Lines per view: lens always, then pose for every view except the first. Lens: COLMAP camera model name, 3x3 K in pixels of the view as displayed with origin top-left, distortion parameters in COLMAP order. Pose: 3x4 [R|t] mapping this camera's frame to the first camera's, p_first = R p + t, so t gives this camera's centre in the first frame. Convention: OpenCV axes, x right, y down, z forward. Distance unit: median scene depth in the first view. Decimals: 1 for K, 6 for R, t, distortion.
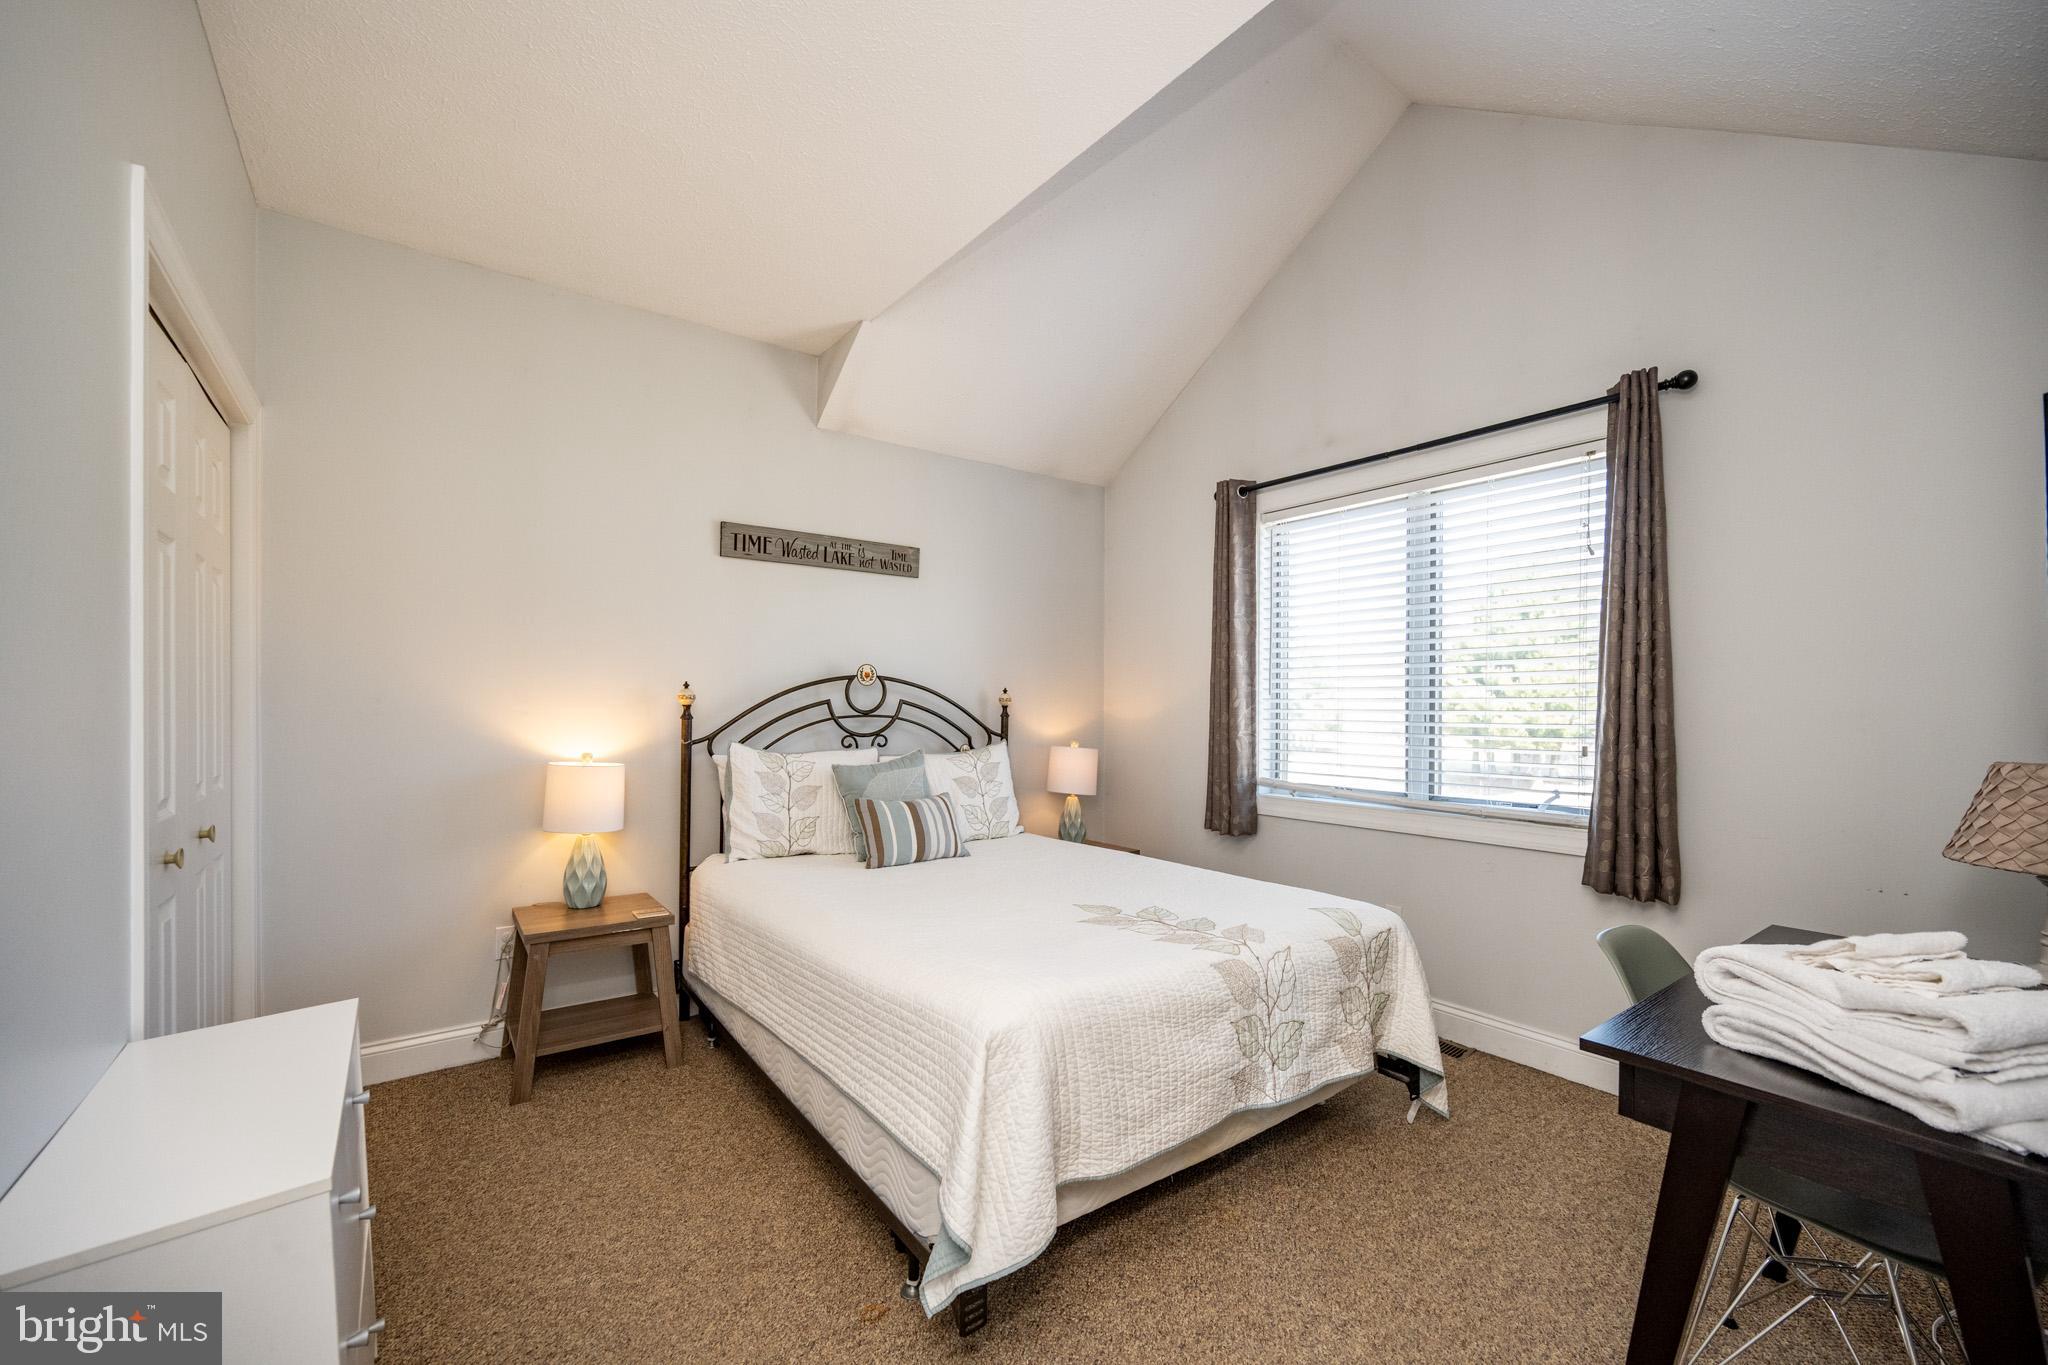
lens RADIAL K [[835.9, 0, 1037.8], [0, 835.9, 696.3], [0, 0, 1]] dist [-0.000694, -0.000233]
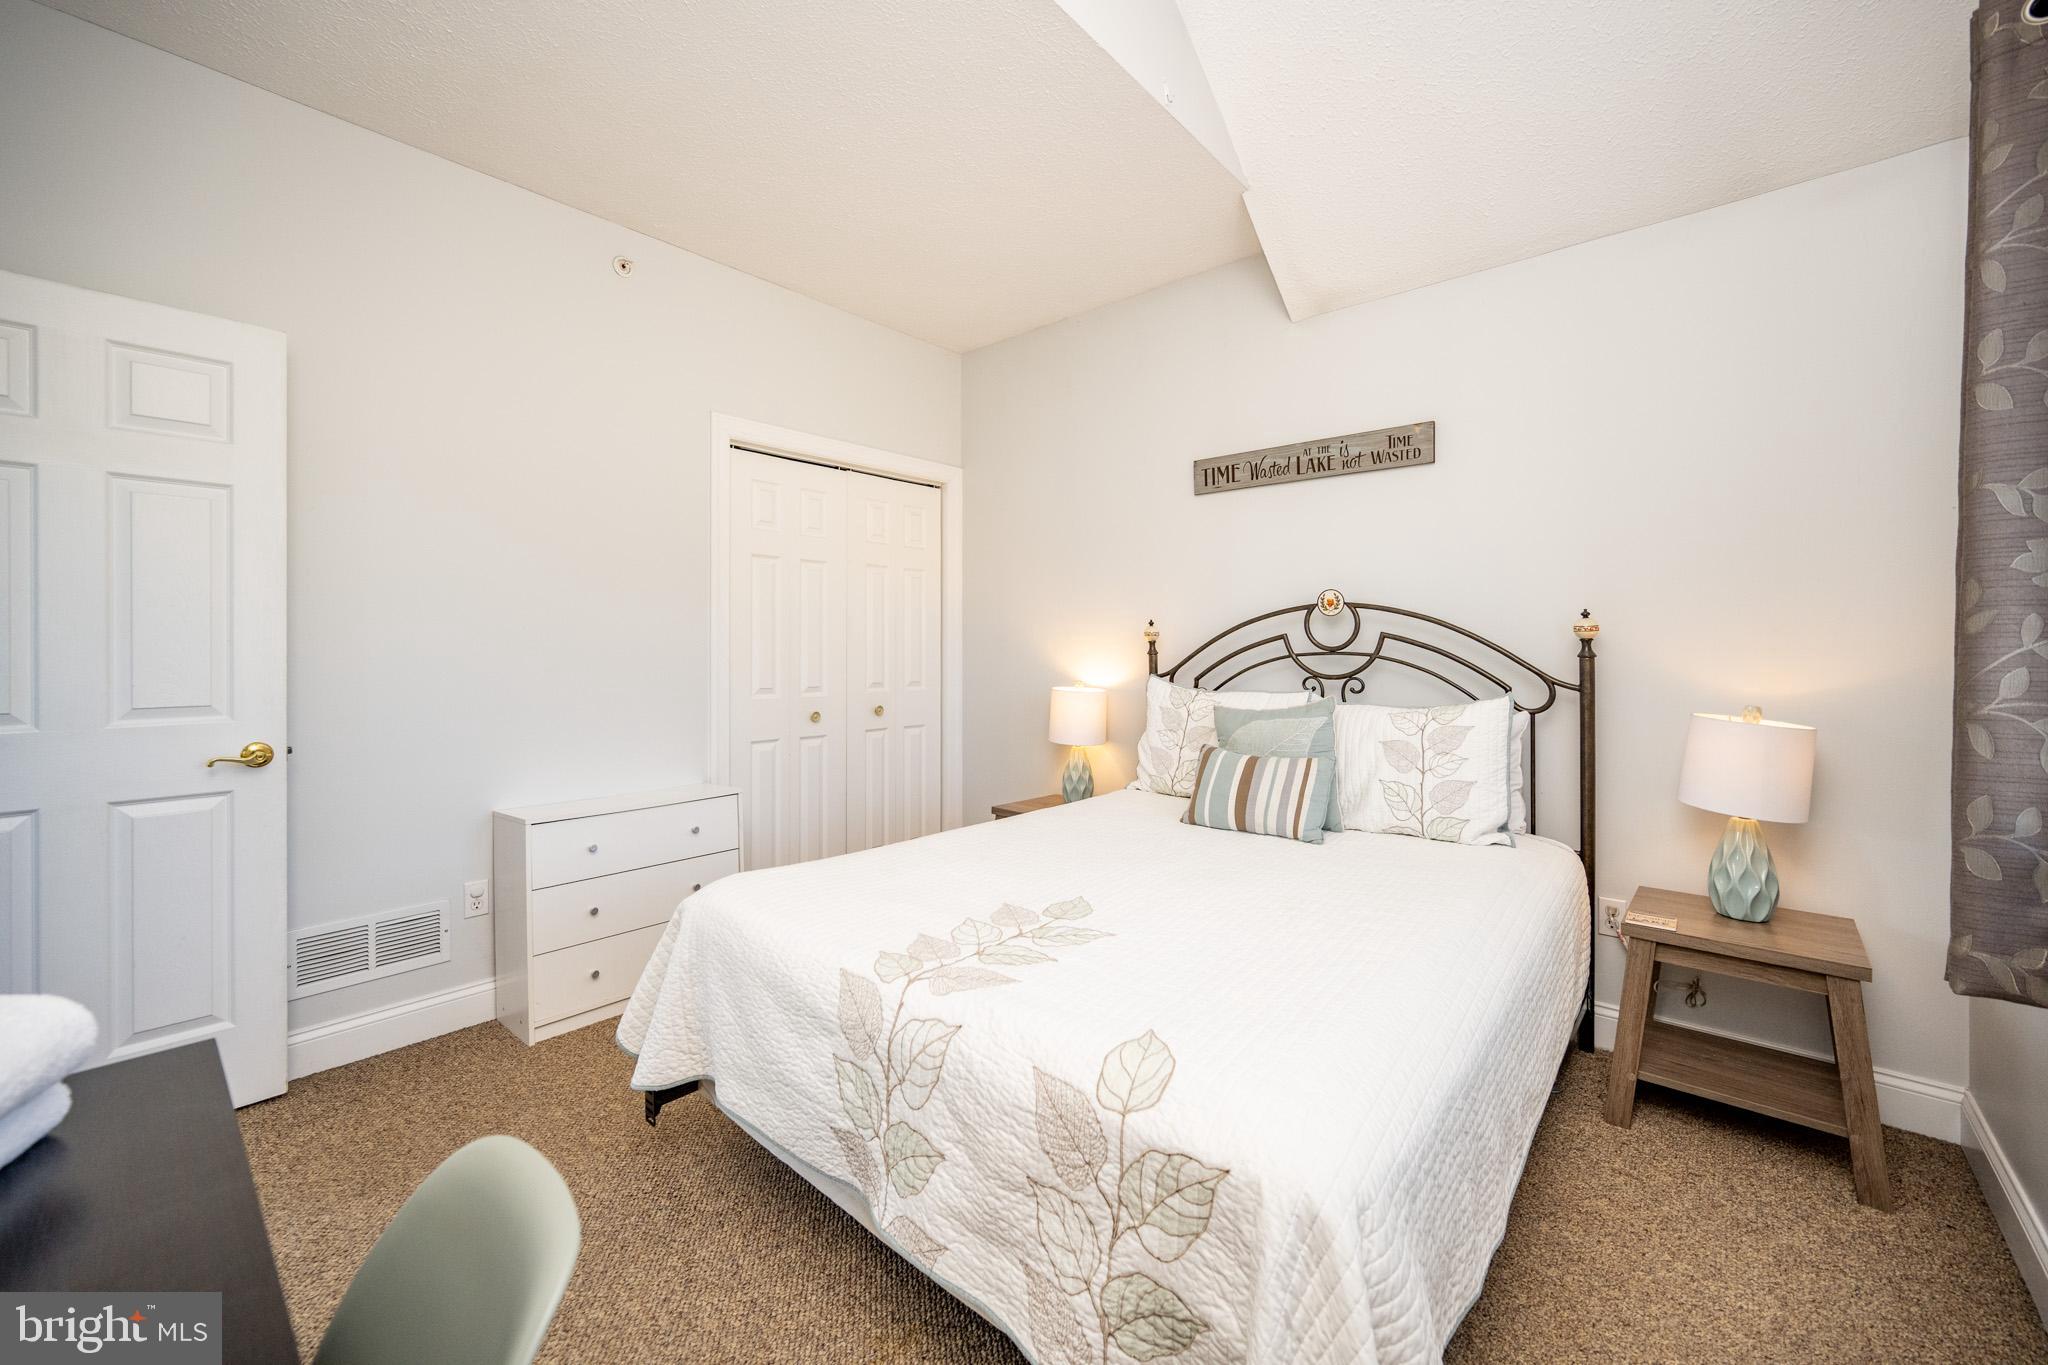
lens RADIAL K [[830.0, 0, 1008.2], [0, 830.0, 645.4], [0, 0, 1]] dist [-0.000068, 0.000044]
pose [[0.177200, -0.006203, -0.984155, 0.538144], [0.008842, 0.999950, -0.004711, 0.017000], [0.984135, -0.007867, 0.177246, 0.557595]]
